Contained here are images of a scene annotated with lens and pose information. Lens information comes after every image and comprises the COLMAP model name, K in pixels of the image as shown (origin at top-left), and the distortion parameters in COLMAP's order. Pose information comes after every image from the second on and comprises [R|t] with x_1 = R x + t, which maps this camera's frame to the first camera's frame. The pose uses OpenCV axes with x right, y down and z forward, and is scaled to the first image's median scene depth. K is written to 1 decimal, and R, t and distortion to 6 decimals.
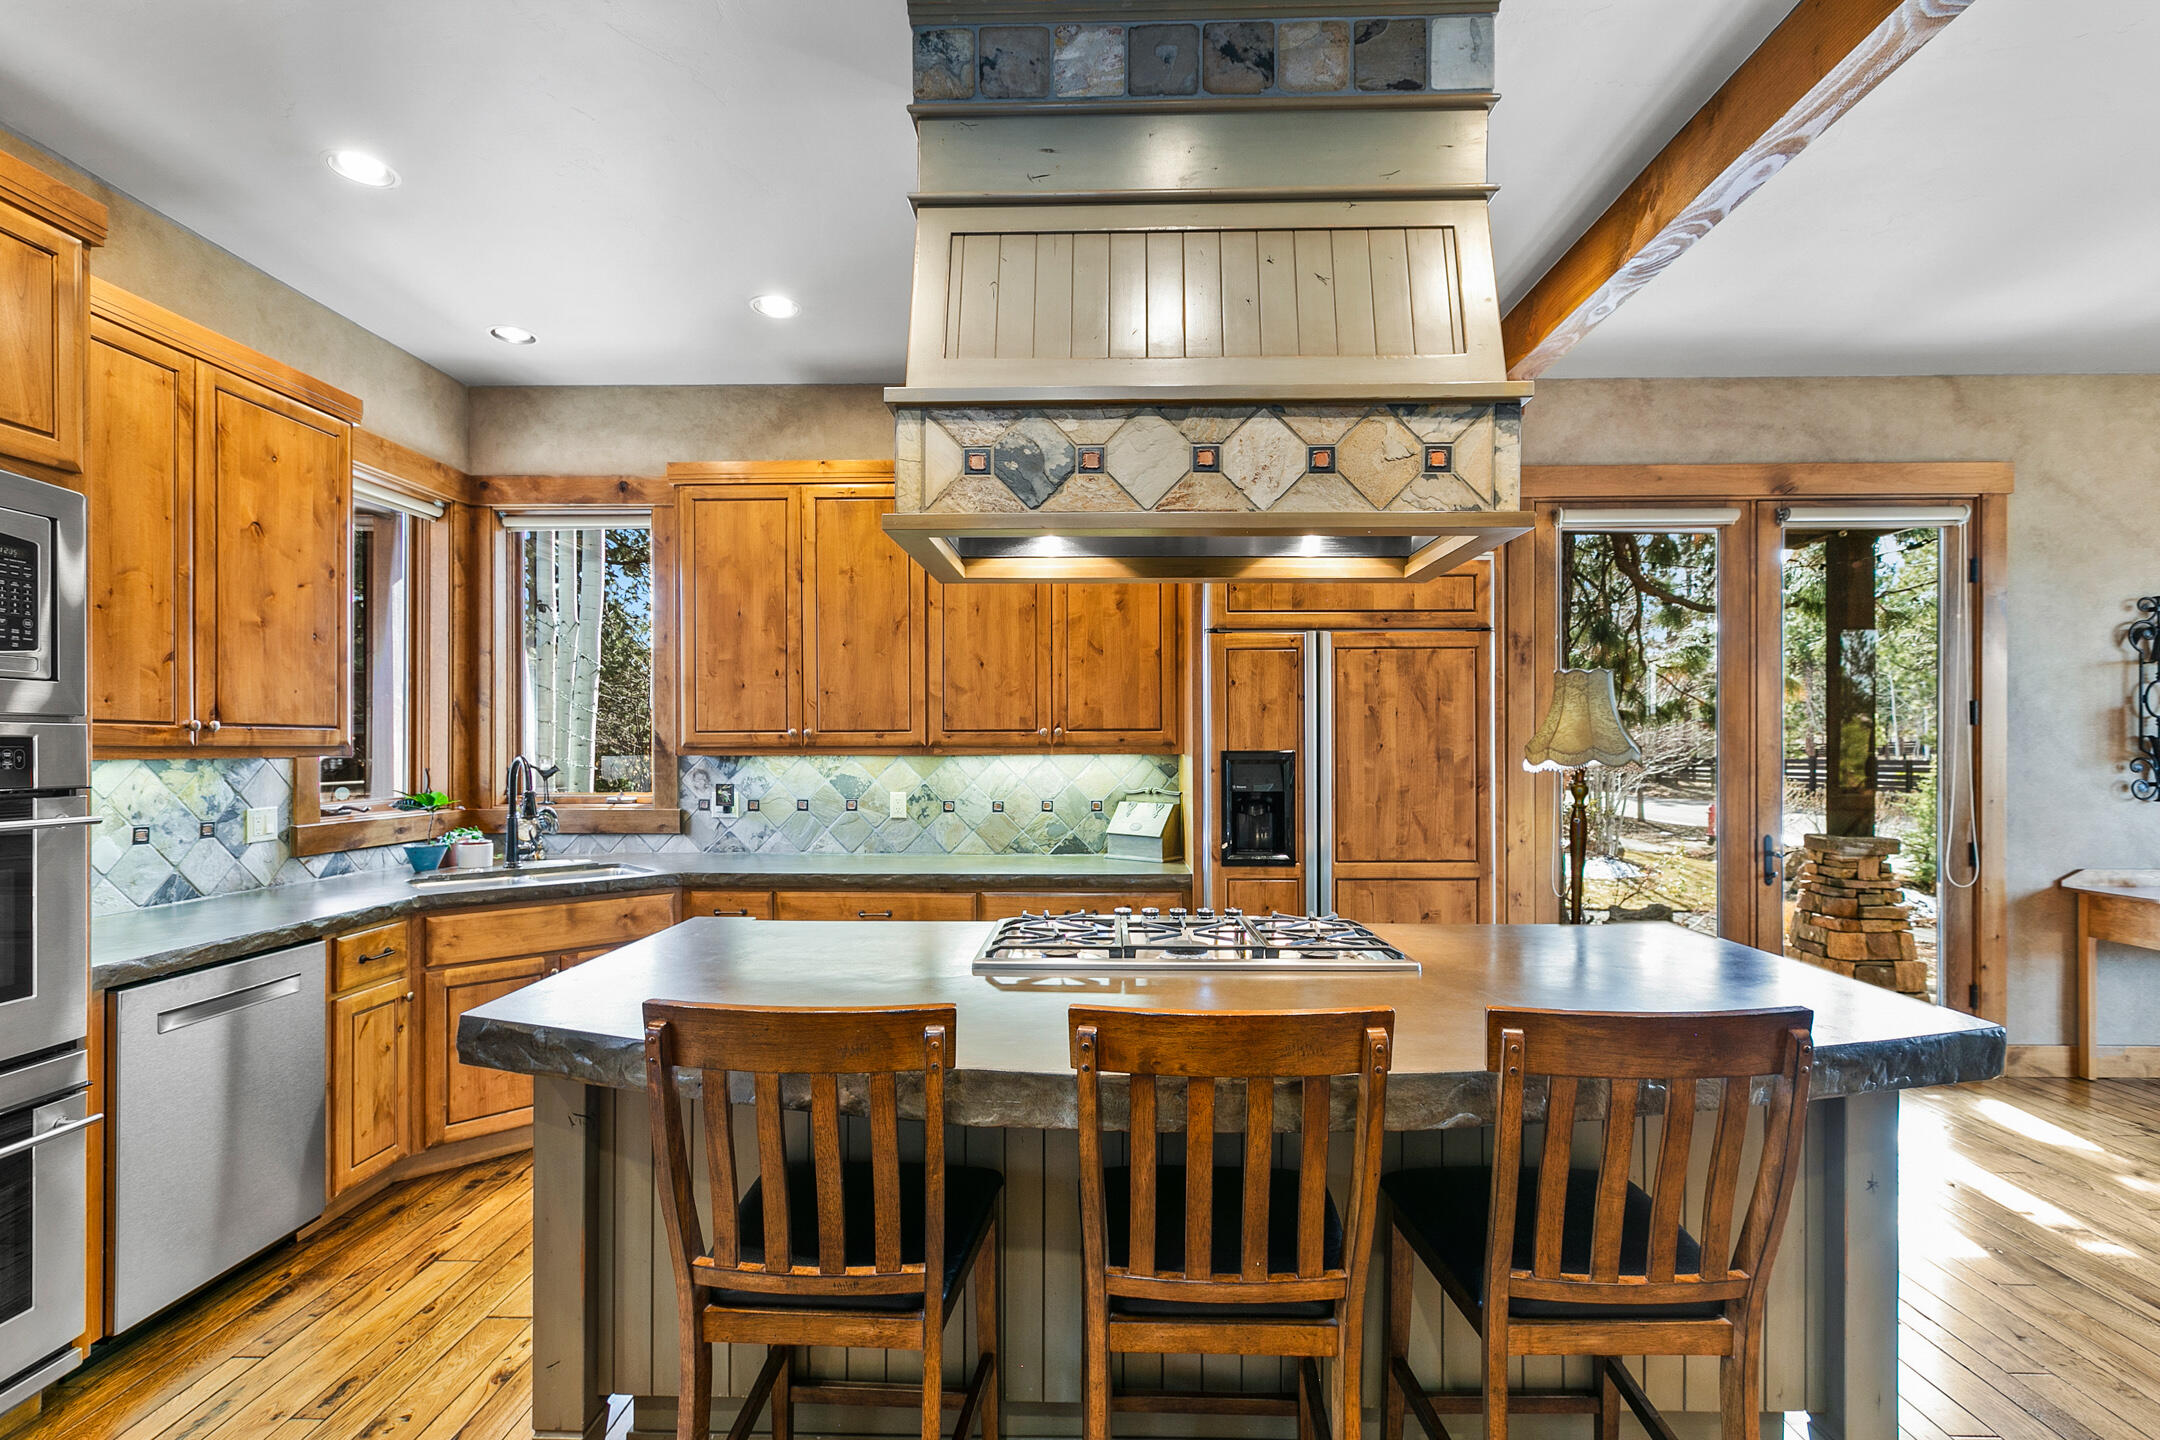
lens RADIAL K [[962.4, 0, 1068.6], [0, 962.4, 754.0], [0, 0, 1]] dist [-0.000314, 0.000318]
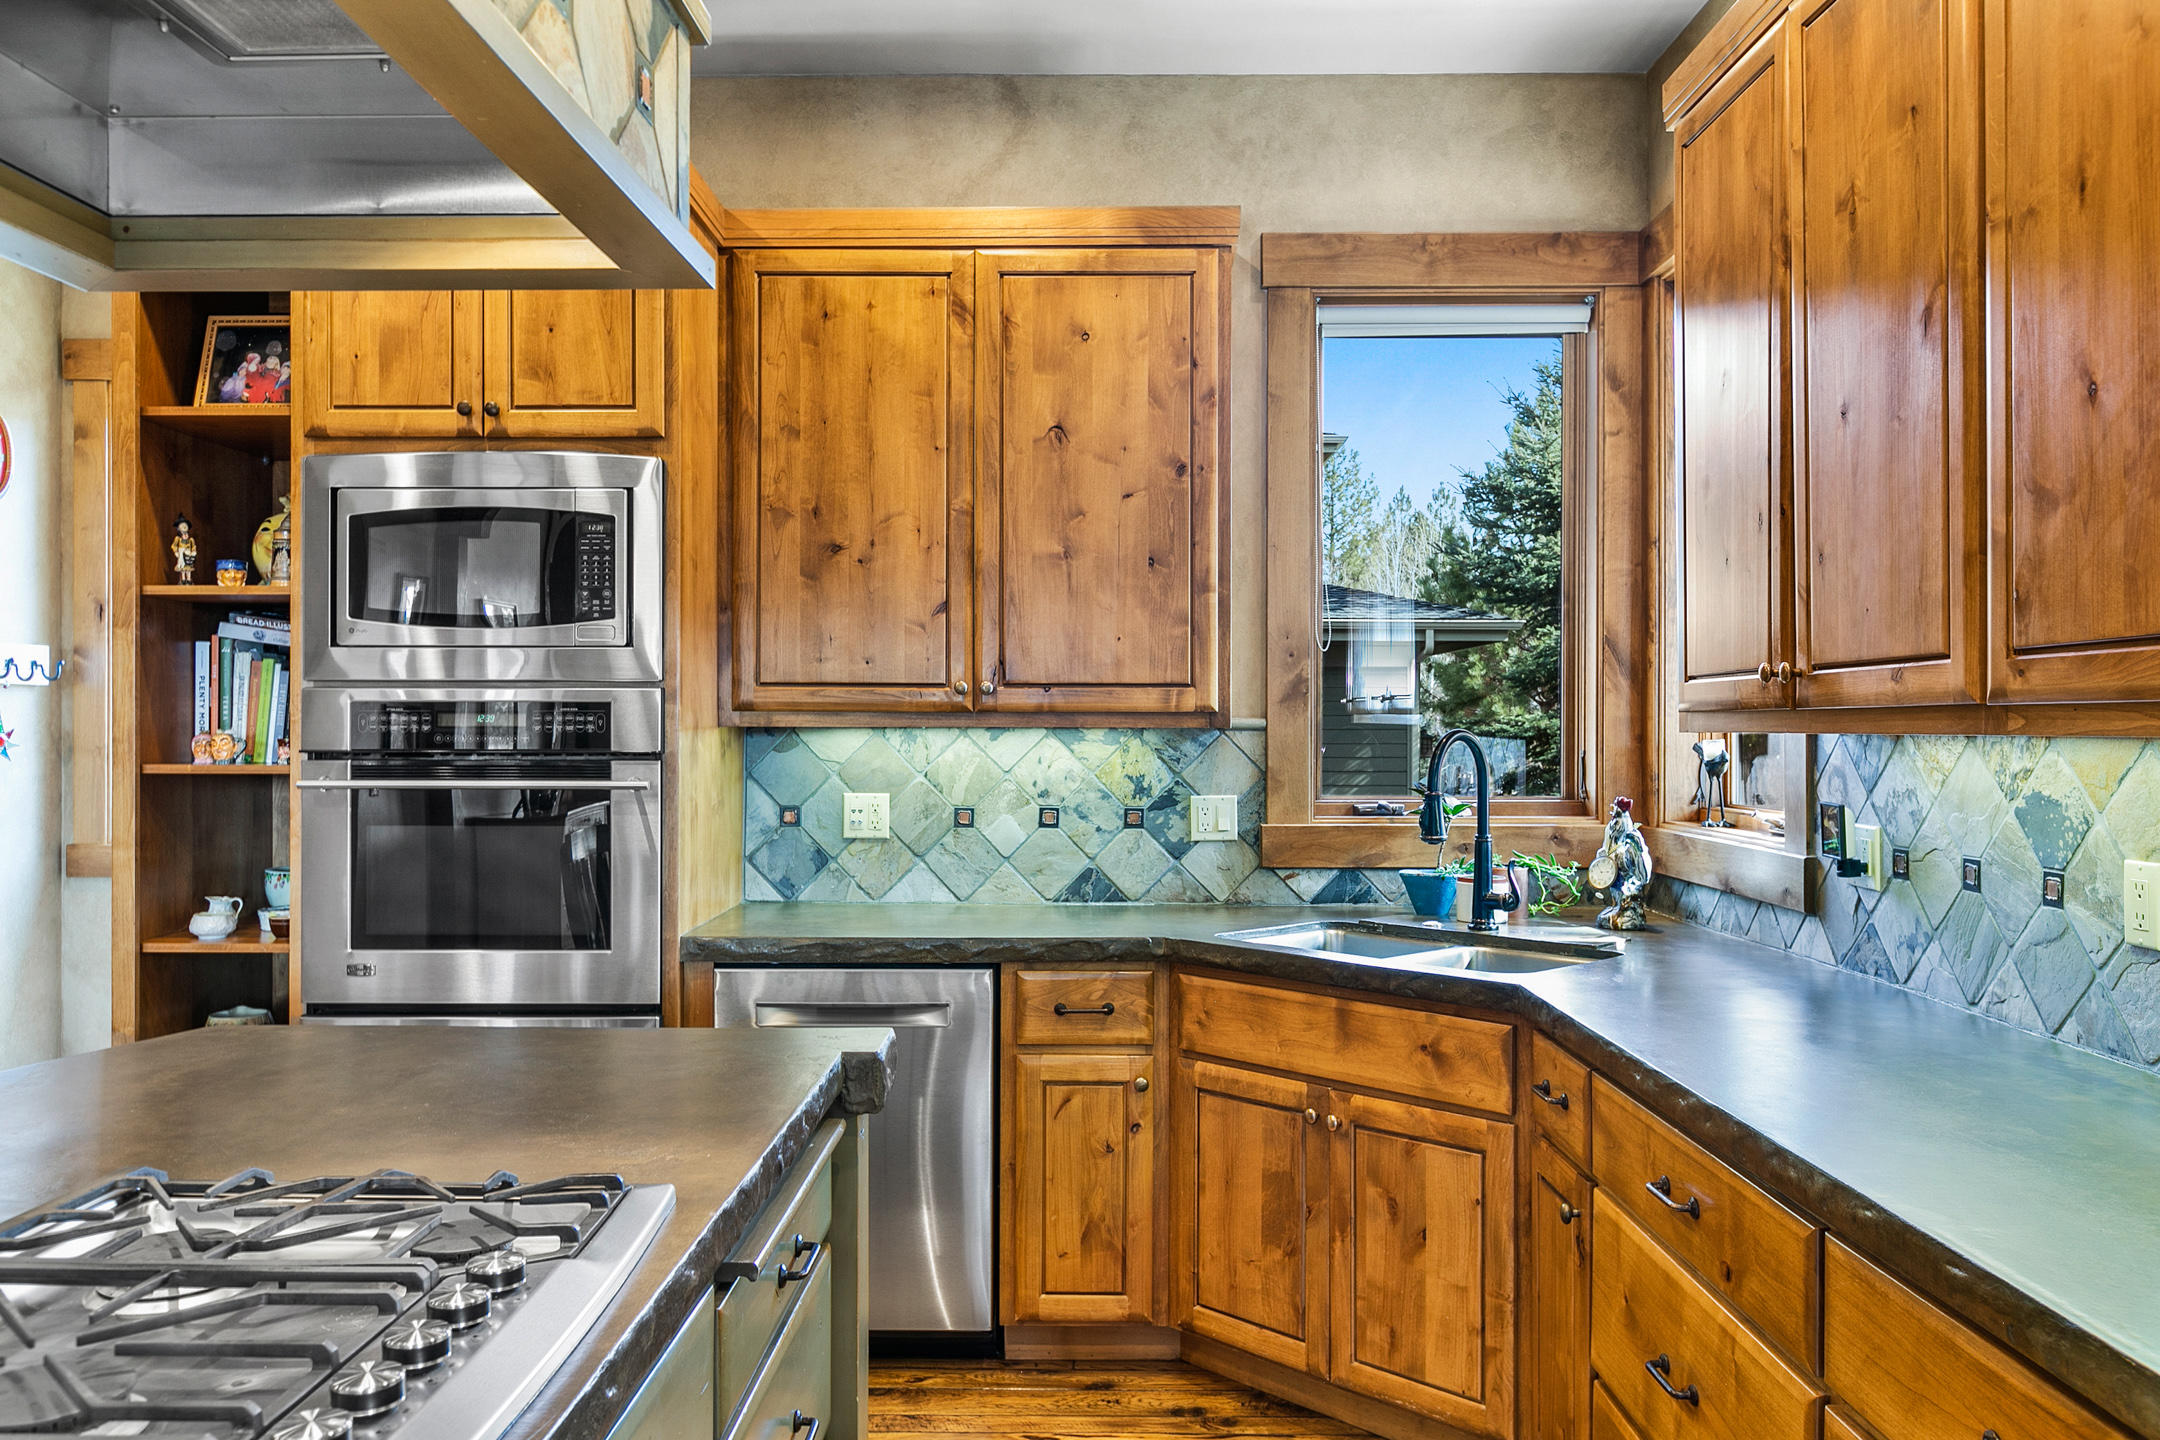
lens RADIAL K [[1619.0, 0, 1081.7], [0, 1619.0, 723.3], [0, 0, 1]] dist [0.004663, 0.003181]
pose [[0.034037, 0.001632, -0.999419, 0.380680], [-0.009986, 0.999949, 0.001293, -0.000761], [0.999371, 0.009936, 0.034052, 0.788219]]
